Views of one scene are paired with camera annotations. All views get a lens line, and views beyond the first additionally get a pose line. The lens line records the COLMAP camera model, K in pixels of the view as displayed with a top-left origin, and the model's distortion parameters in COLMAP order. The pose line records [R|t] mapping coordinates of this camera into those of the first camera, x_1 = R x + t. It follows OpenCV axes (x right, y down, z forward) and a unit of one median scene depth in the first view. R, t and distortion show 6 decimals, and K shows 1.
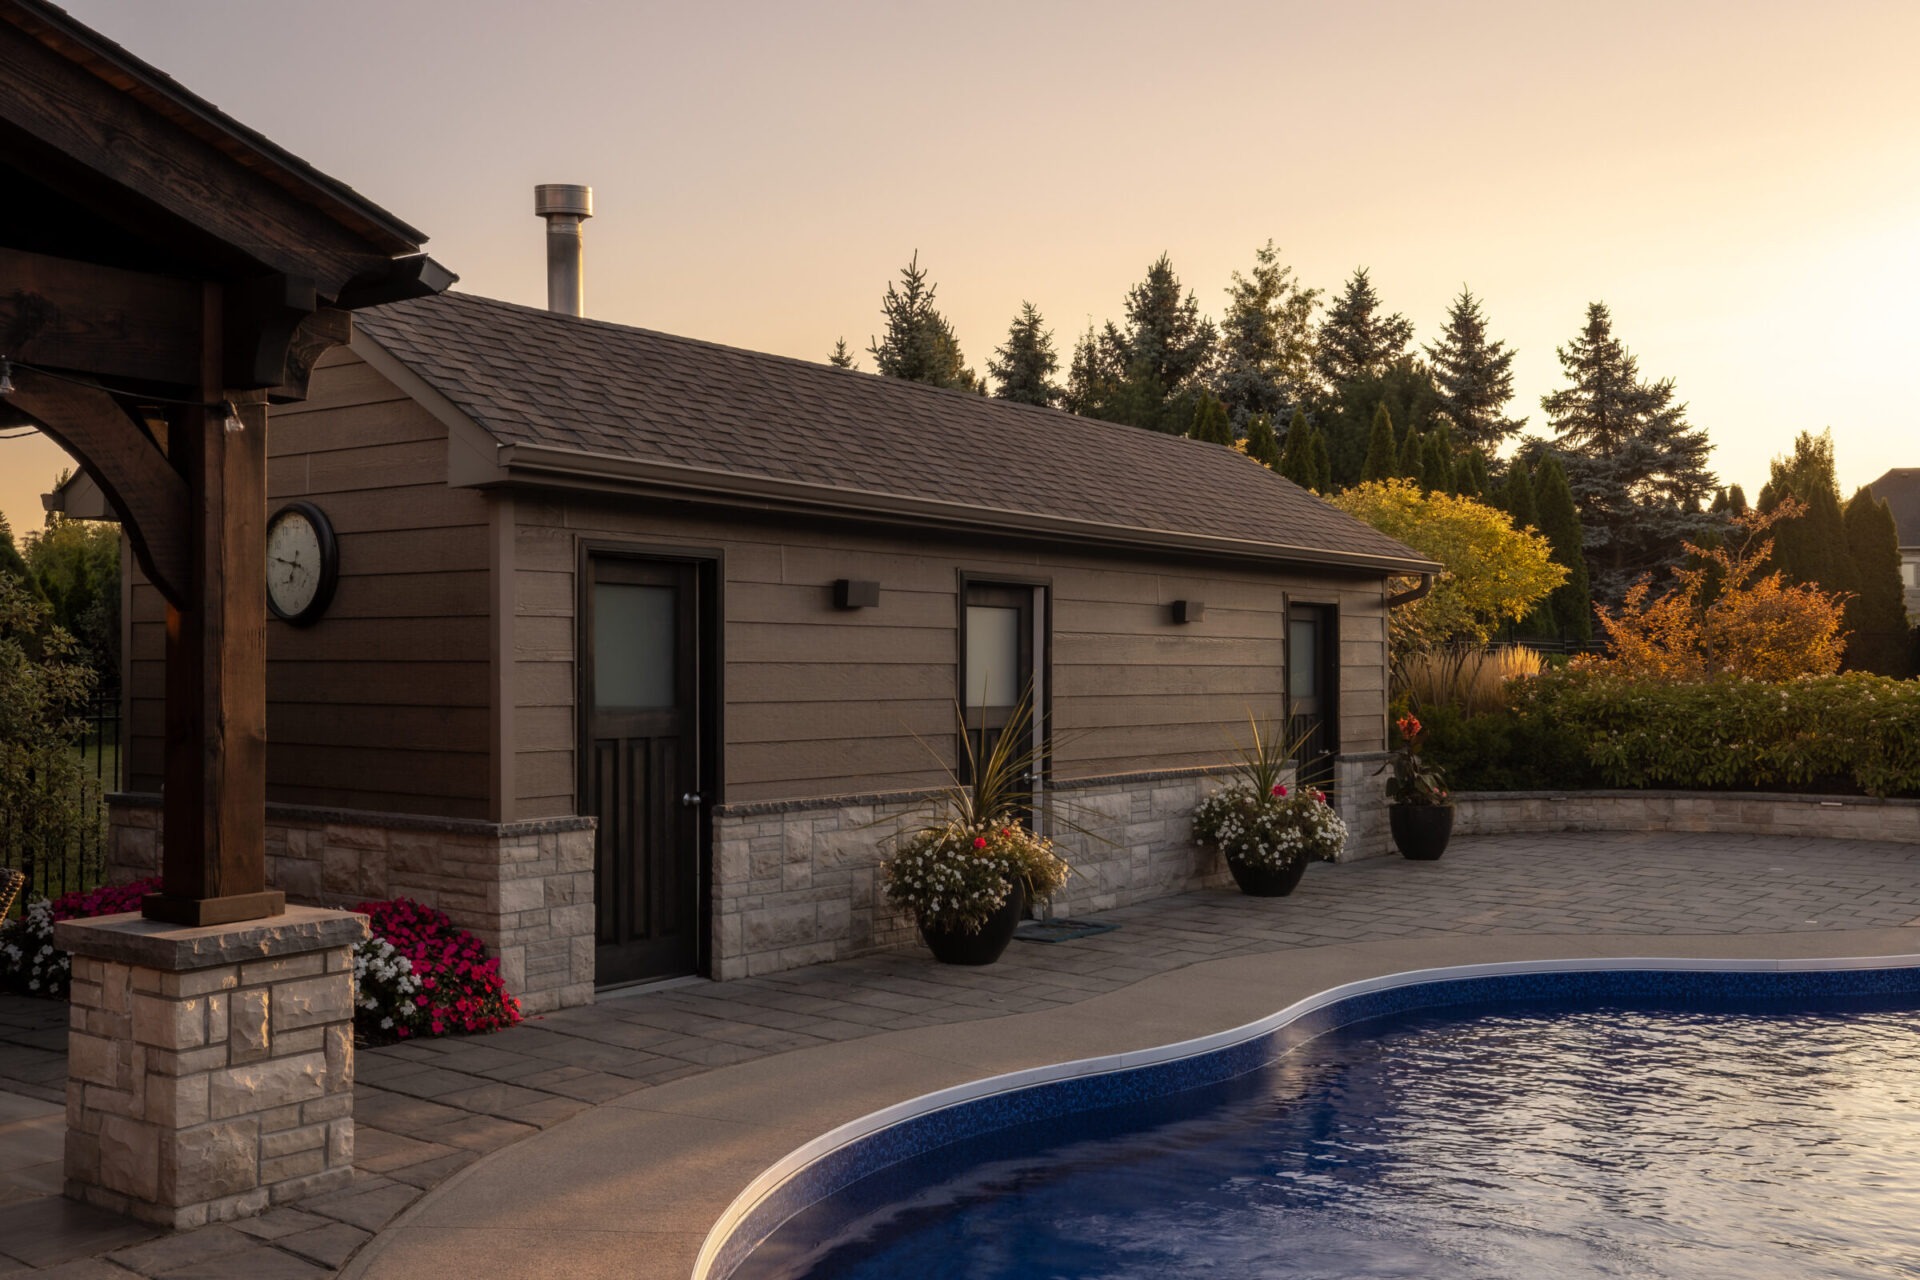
lens RADIAL K [[1849.4, 0, 966.7], [0, 1849.4, 627.1], [0, 0, 1]] dist [0.022003, 0.000000]
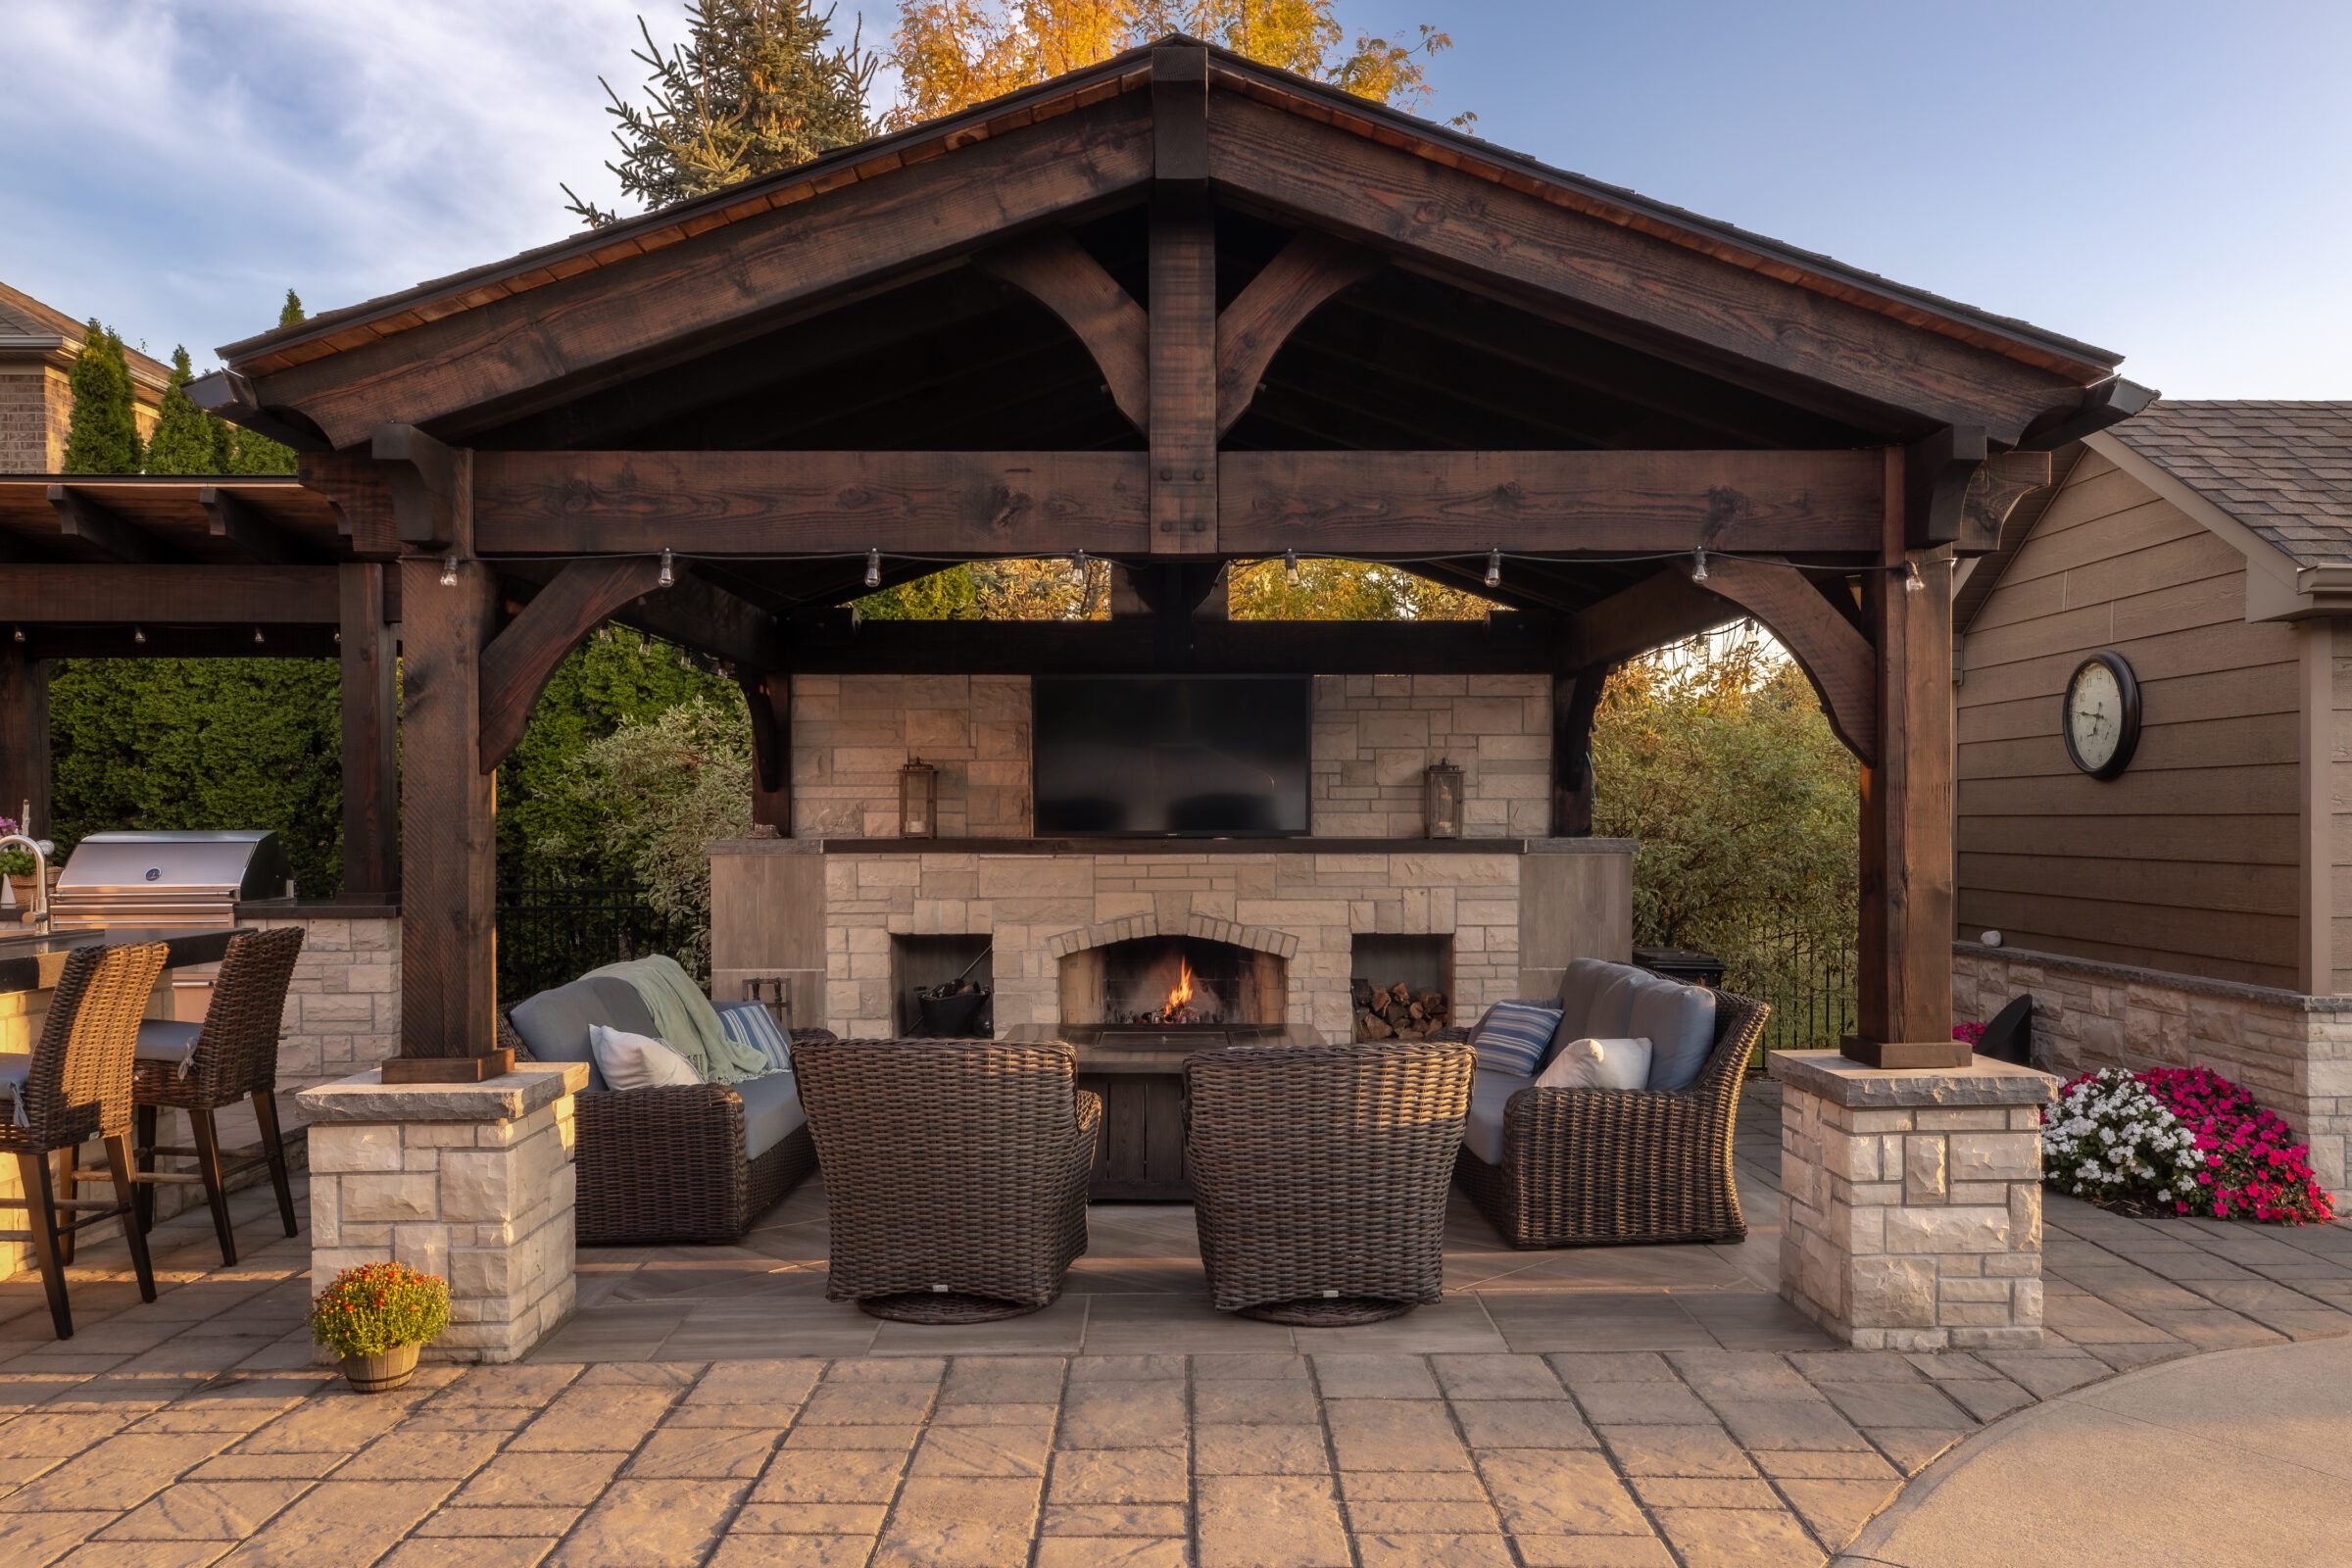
lens RADIAL K [[1742.7, 0, 1185.0], [0, 1742.7, 870.8], [0, 0, 1]] dist [0.005497, 0.011615]
pose [[0.612454, 0.018054, -0.790300, 0.081190], [0.020581, 0.999036, 0.038772, 0.002052], [0.790238, -0.040011, 0.611492, 0.059140]]
